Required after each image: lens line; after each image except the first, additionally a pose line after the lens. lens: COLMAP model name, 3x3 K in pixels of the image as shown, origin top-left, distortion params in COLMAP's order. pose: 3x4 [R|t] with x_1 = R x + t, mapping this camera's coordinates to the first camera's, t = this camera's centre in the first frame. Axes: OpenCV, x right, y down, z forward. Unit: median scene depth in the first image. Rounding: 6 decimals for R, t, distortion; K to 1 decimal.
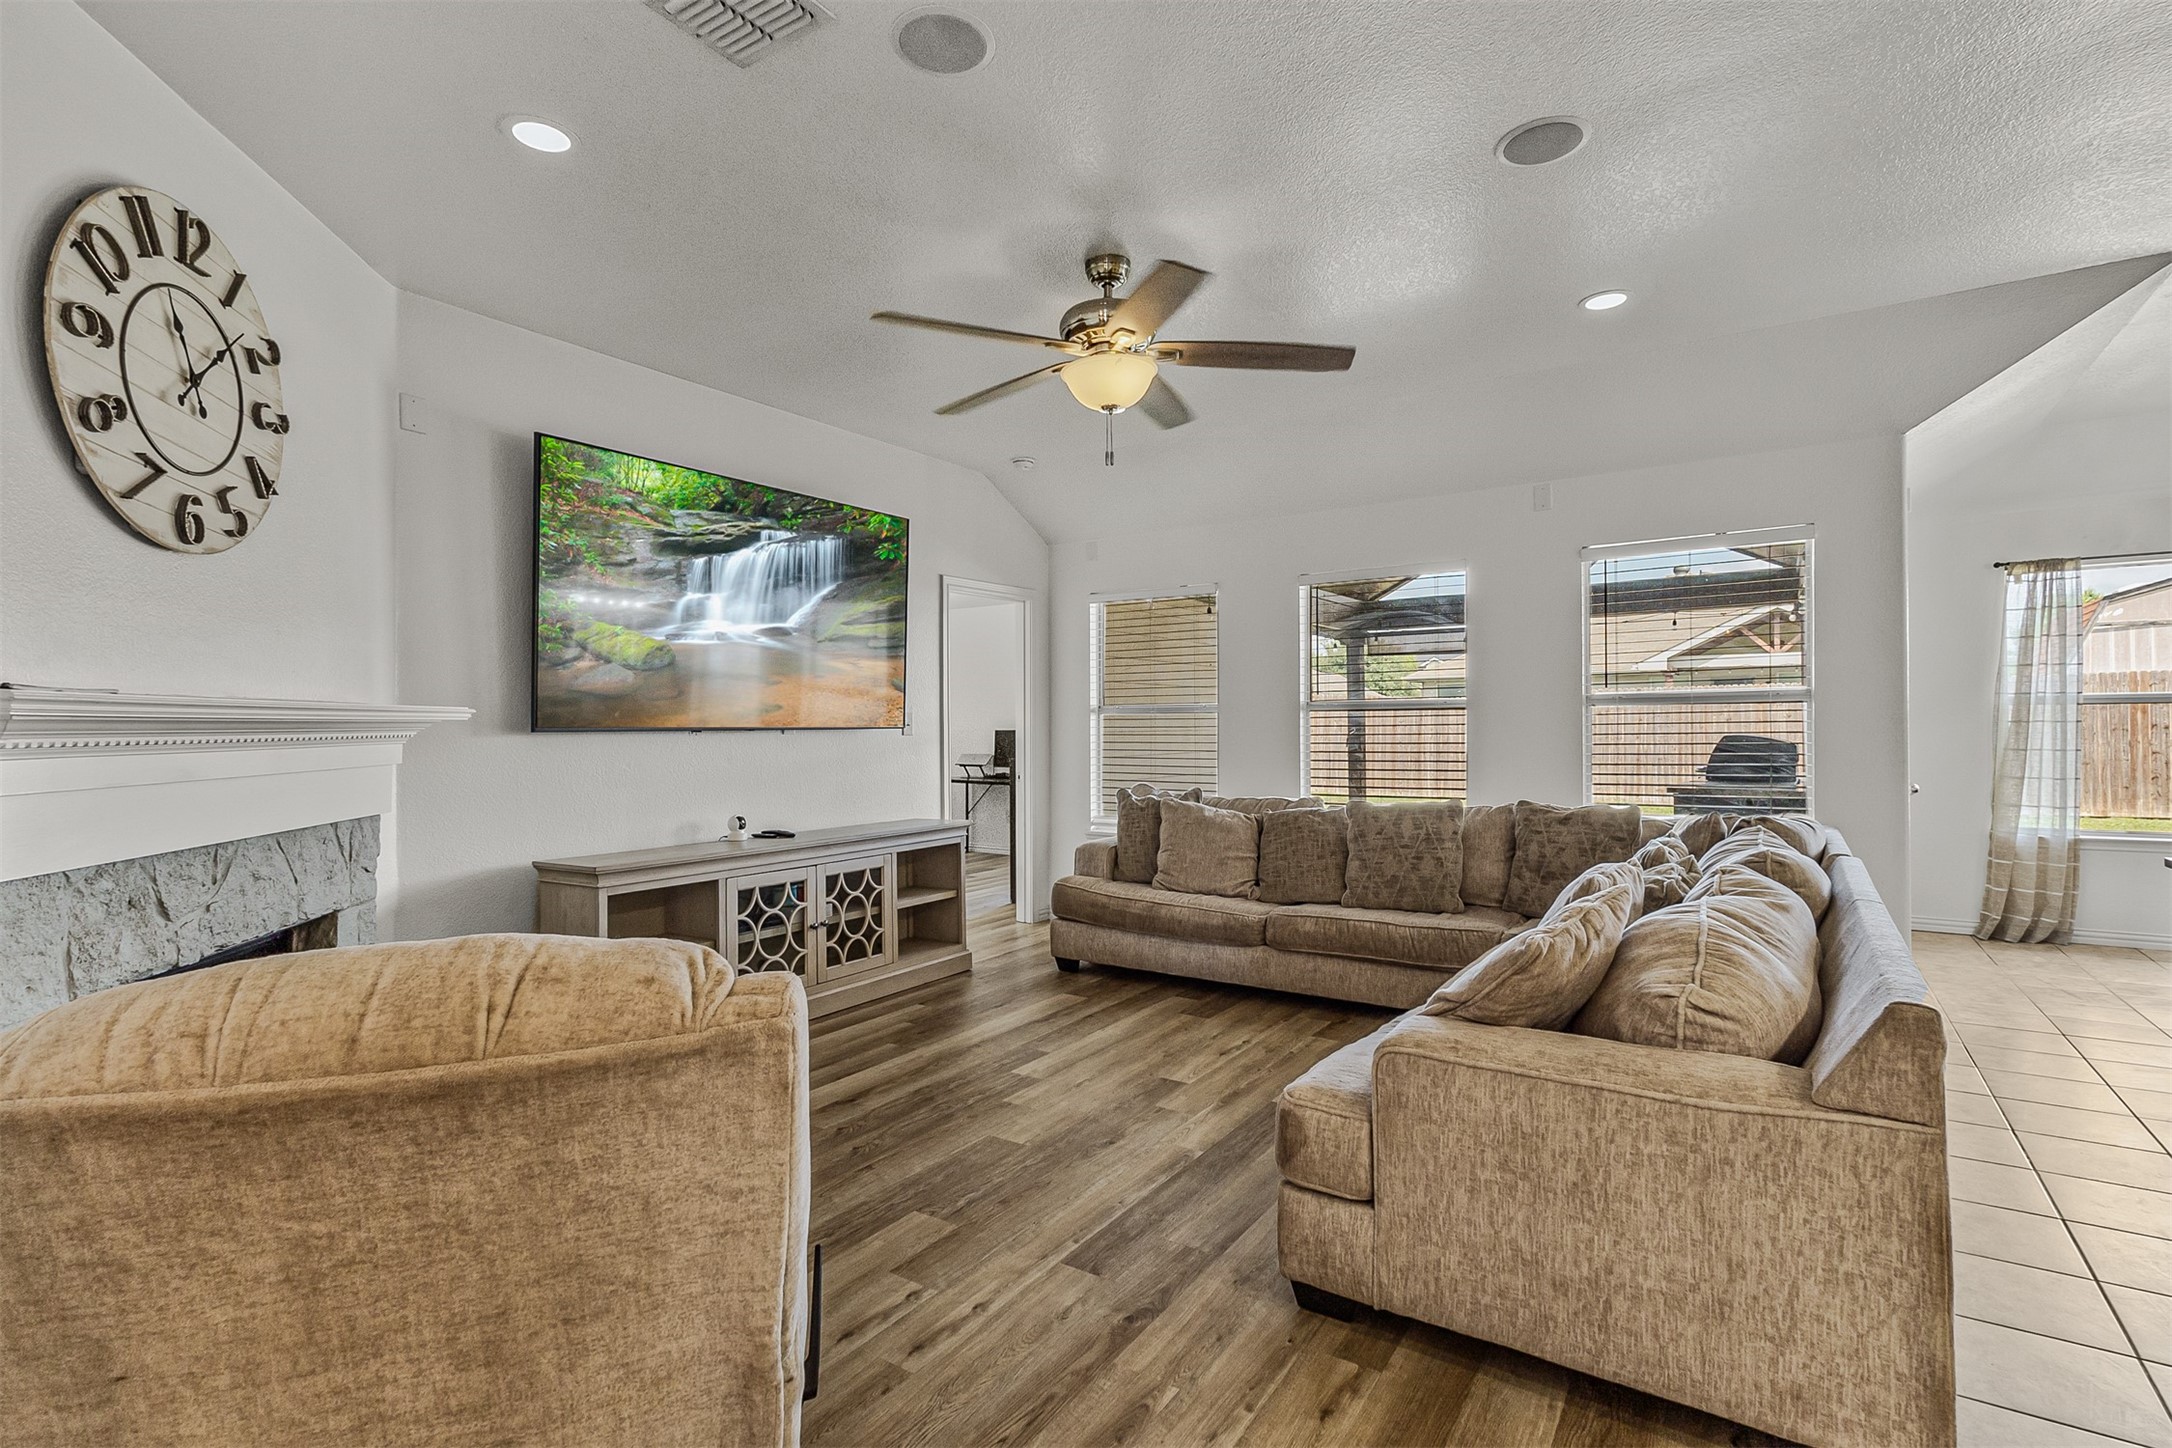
lens RADIAL K [[1034.8, 0, 1104.2], [0, 1034.8, 720.9], [0, 0, 1]] dist [0.019952, -0.001714]
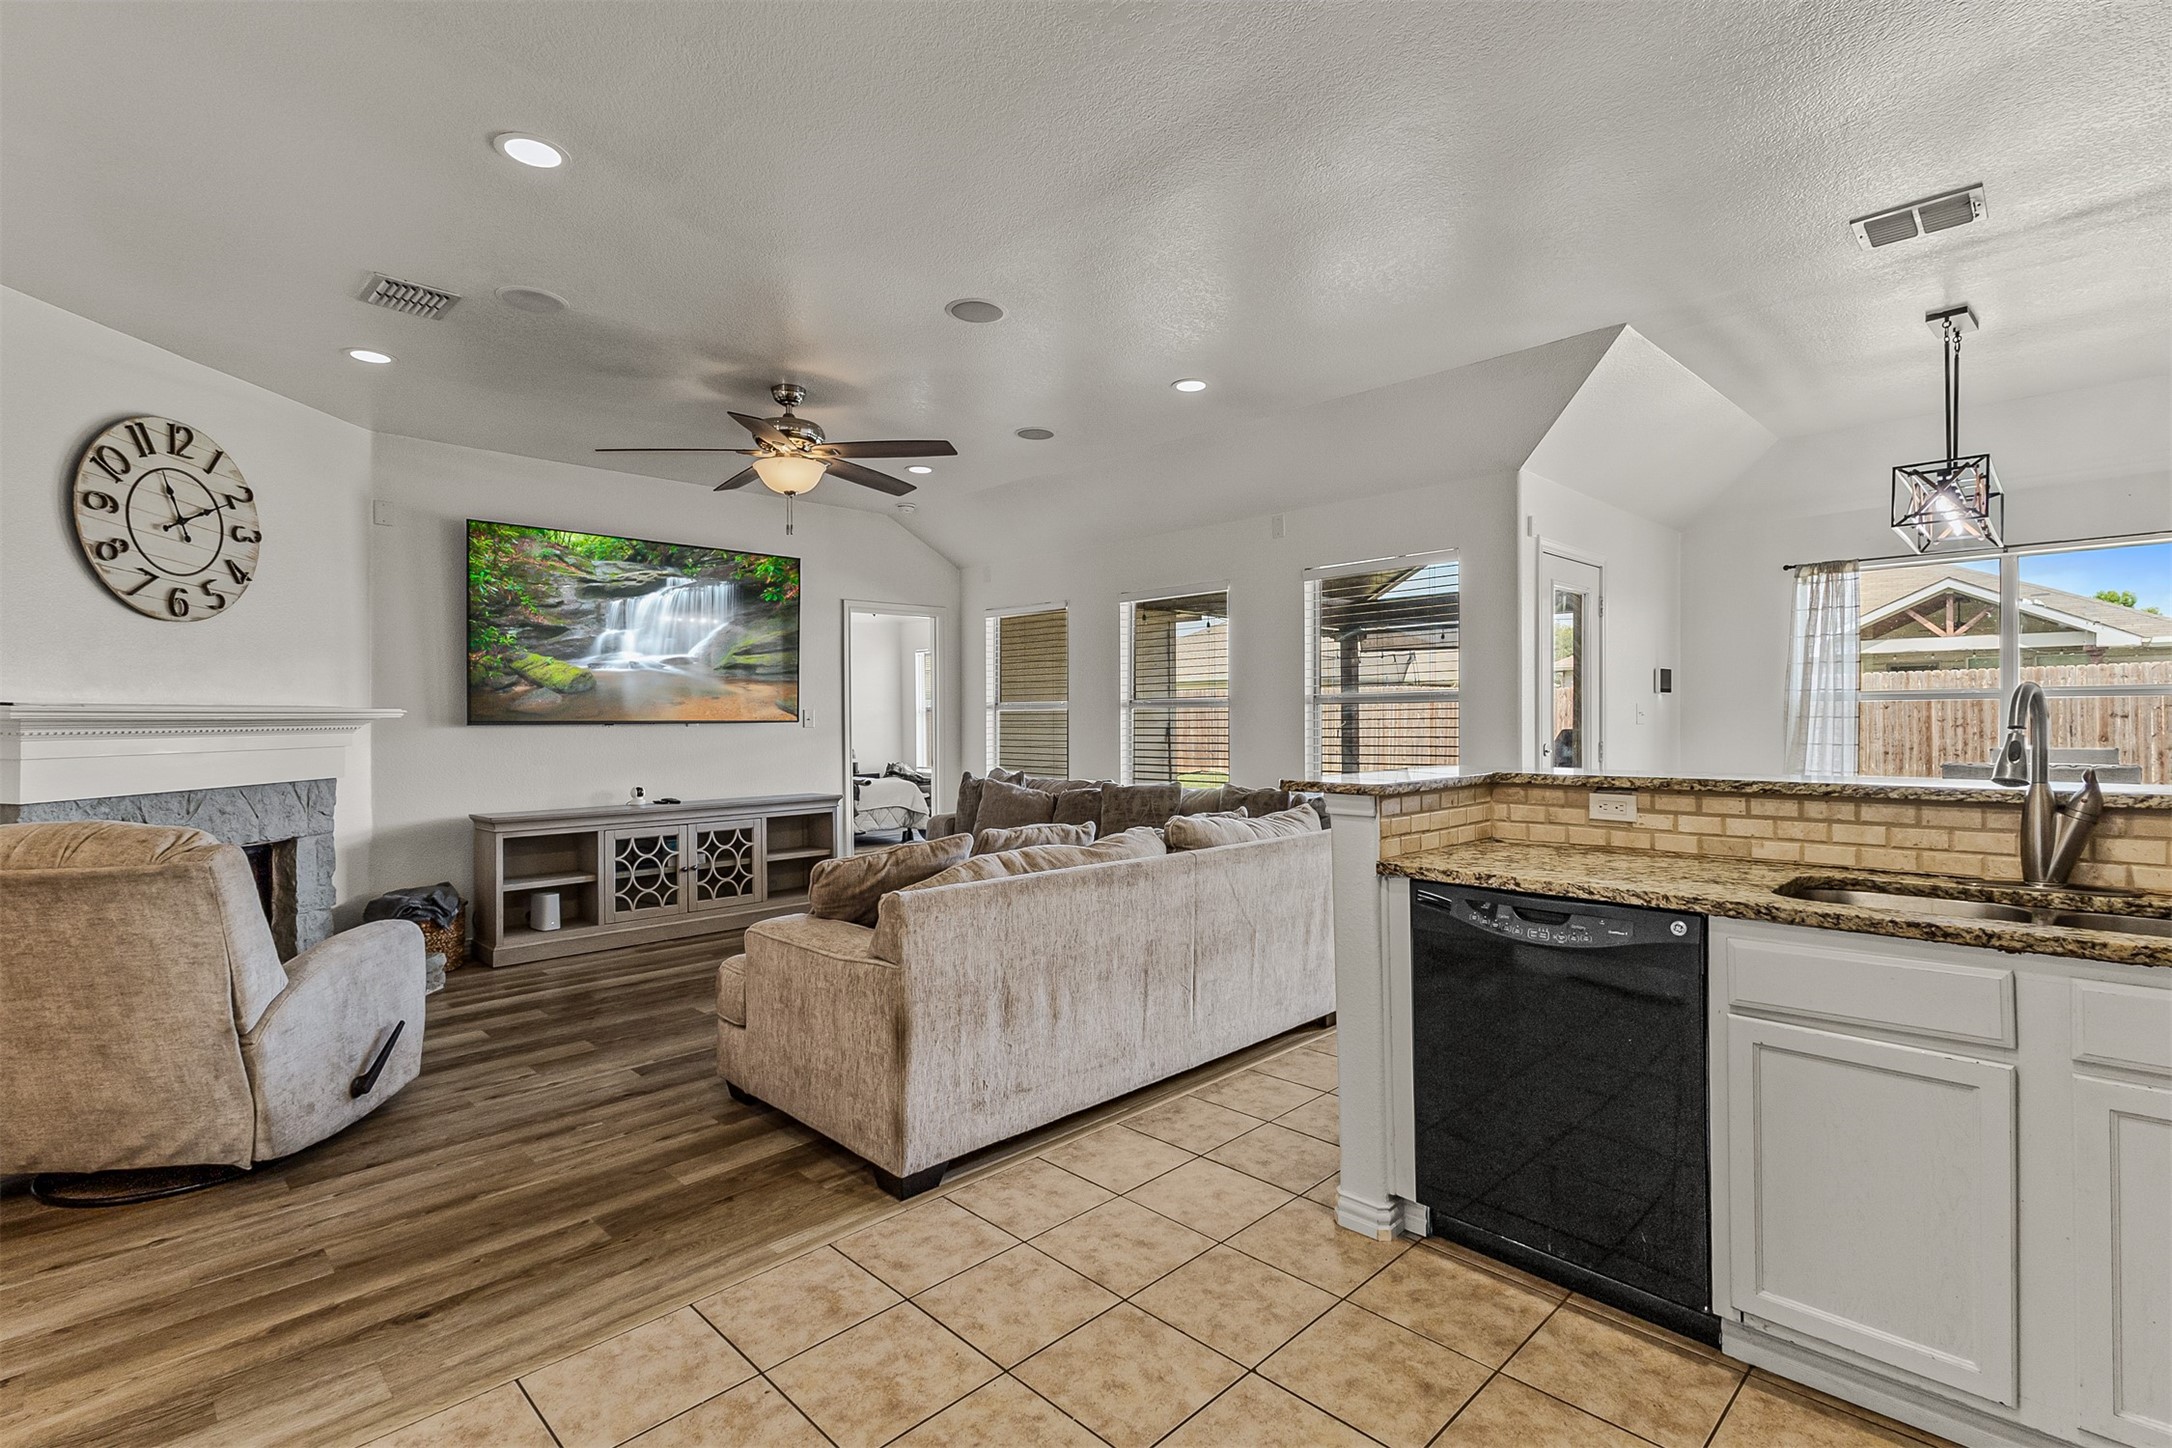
lens RADIAL K [[1034.8, 0, 1108.1], [0, 1034.8, 718.2], [0, 0, 1]] dist [0.019952, -0.001714]
pose [[0.978074, 0.001852, -0.208252, 0.538828], [-0.000377, 0.999975, 0.007119, -0.008196], [0.208259, -0.006884, 0.978049, -0.202220]]
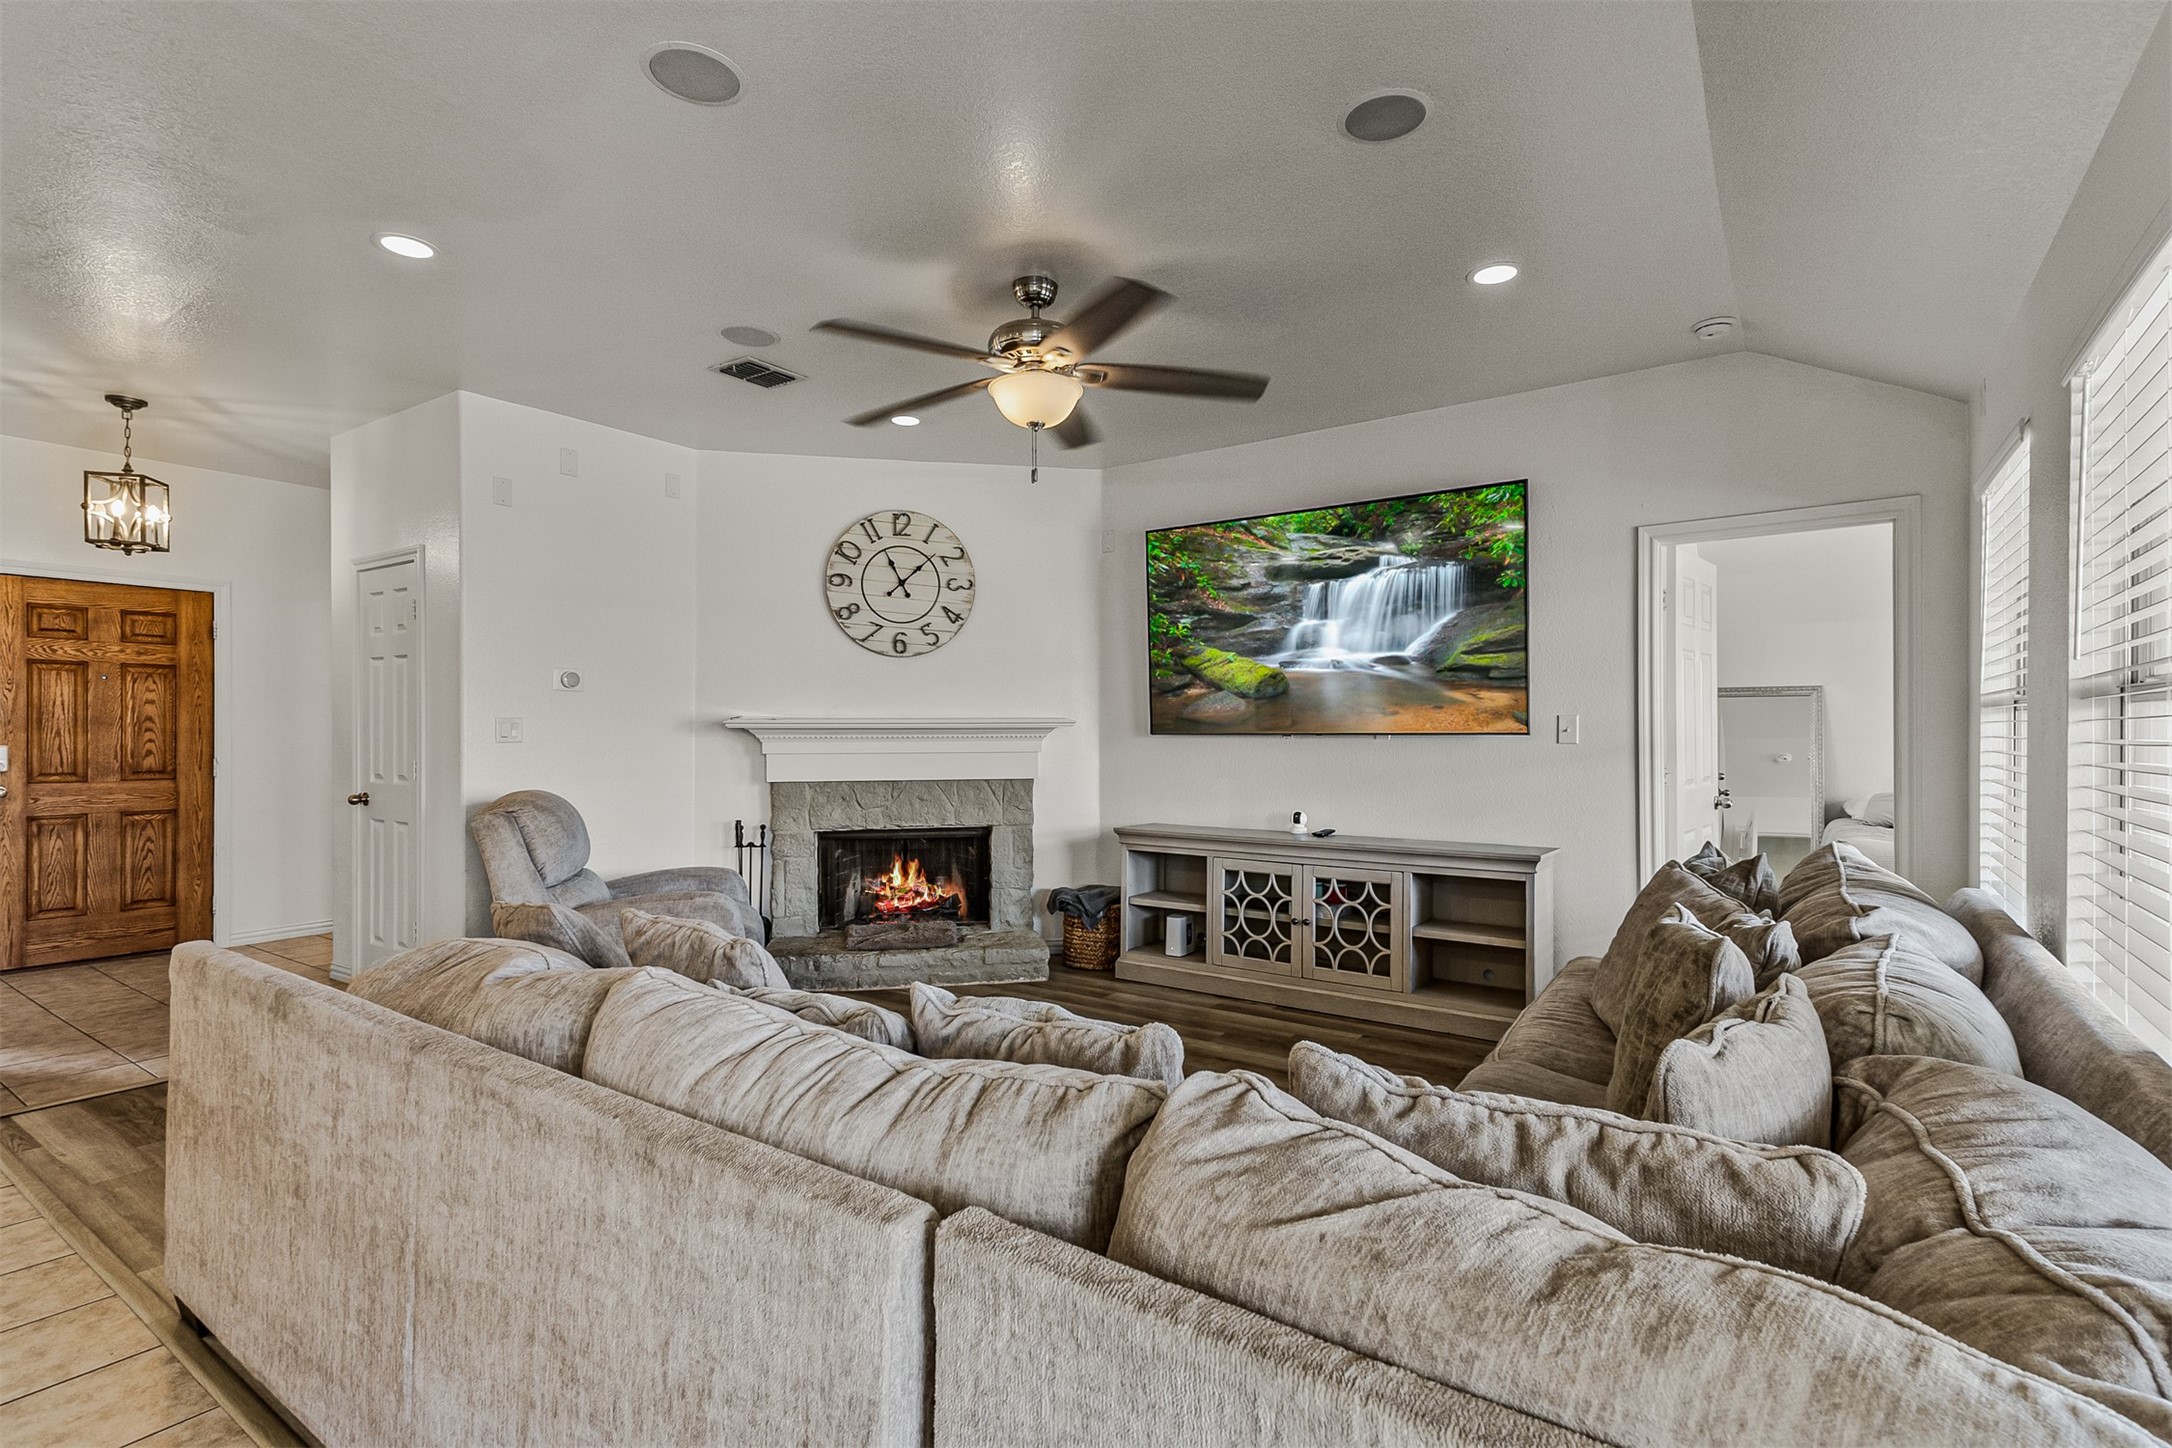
lens RADIAL K [[1034.8, 0, 1087.4], [0, 1034.8, 724.3], [0, 0, 1]] dist [0.019952, -0.001714]
pose [[-0.037973, -0.001940, -0.999277, 0.785487], [0.004623, 0.999987, -0.002117, -0.001738], [0.999268, -0.004700, -0.037964, 0.828857]]
